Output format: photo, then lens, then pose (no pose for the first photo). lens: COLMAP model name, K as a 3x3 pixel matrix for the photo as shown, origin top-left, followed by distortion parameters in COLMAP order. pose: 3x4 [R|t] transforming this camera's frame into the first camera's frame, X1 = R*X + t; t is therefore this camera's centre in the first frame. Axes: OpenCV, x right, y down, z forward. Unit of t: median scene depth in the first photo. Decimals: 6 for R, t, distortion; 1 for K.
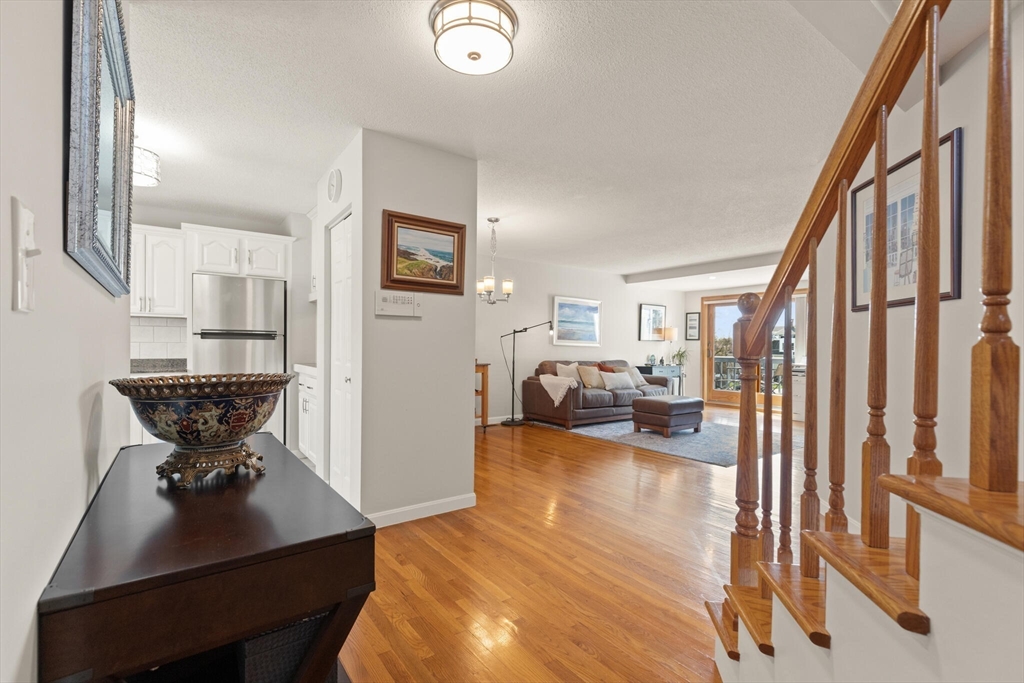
lens RADIAL K [[458.4, 0, 512.0], [0, 458.4, 341.5], [0, 0, 1]] dist [0.010222, 0.000005]
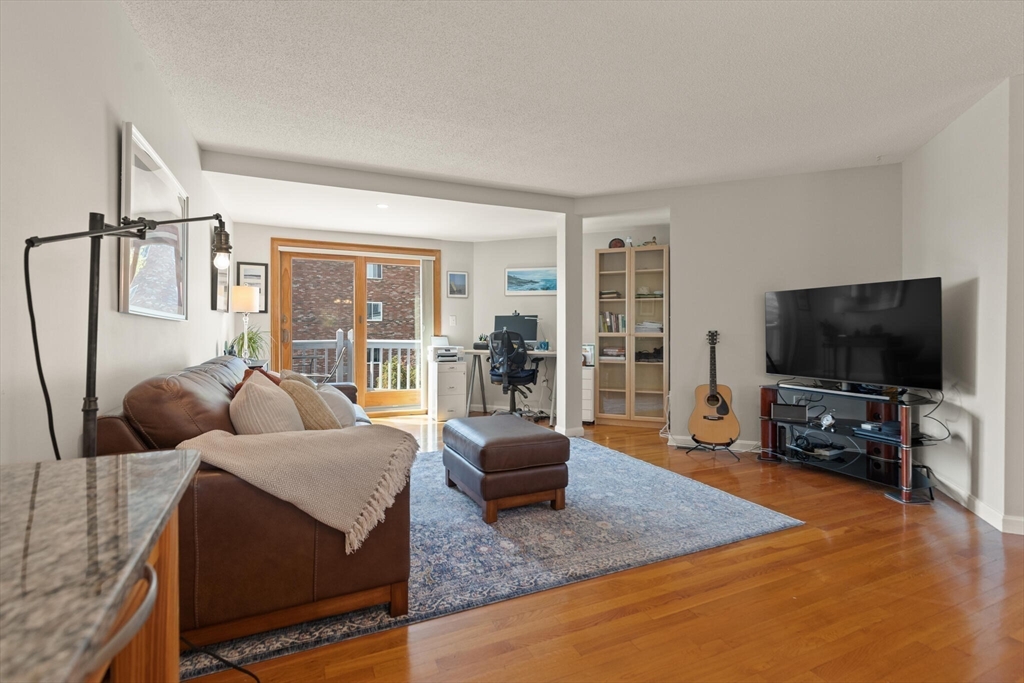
lens RADIAL K [[471.0, 0, 512.0], [0, 471.0, 341.5], [0, 0, 1]] dist [0.001910, -0.000112]
pose [[0.219768, -0.029276, 0.975113, -0.092561], [-0.007646, 0.999467, 0.031730, 0.011276], [-0.975522, -0.014429, 0.219427, 0.580720]]
